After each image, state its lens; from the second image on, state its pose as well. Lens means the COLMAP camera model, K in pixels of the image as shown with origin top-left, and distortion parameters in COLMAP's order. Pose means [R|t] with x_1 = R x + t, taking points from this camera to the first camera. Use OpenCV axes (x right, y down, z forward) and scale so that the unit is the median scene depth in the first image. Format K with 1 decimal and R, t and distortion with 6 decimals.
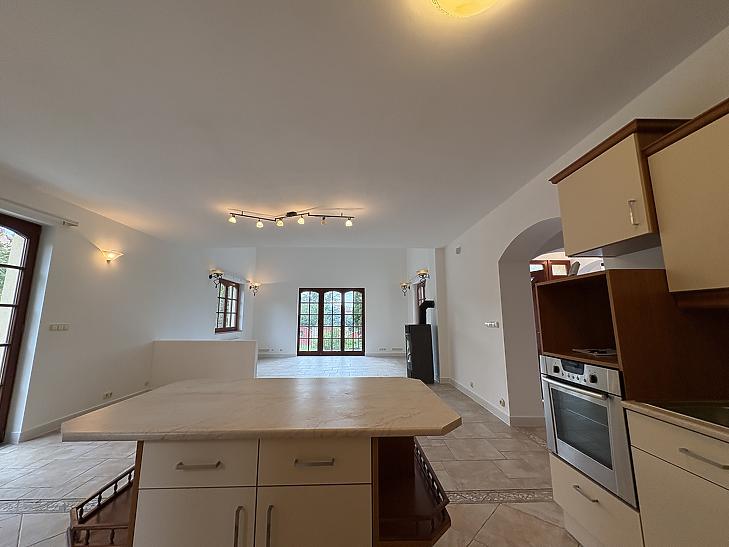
lens RADIAL K [[292.5, 0, 360.5], [0, 292.5, 274.3], [0, 0, 1]] dist [0.009408, -0.000270]
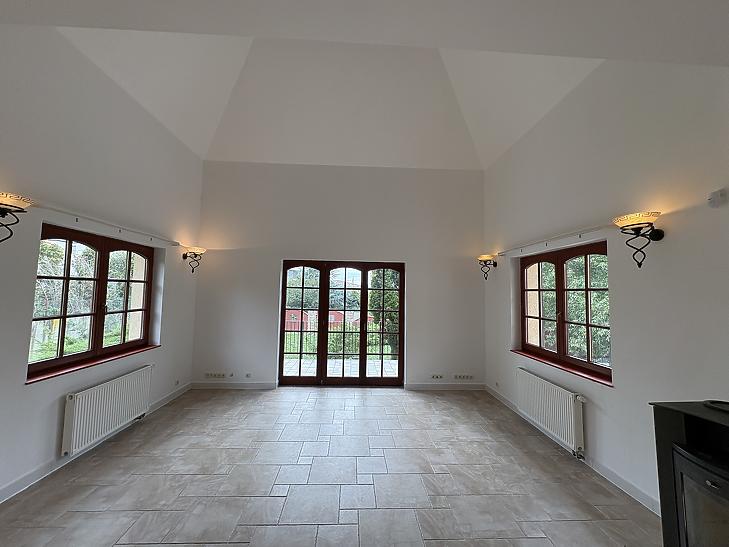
lens RADIAL K [[292.5, 0, 357.8], [0, 292.5, 272.3], [0, 0, 1]] dist [0.009408, -0.000270]
pose [[0.999517, 0.023114, 0.020767, -0.098433], [-0.024800, 0.996075, 0.084966, 0.024128], [-0.018722, -0.085440, 0.996167, 0.541330]]
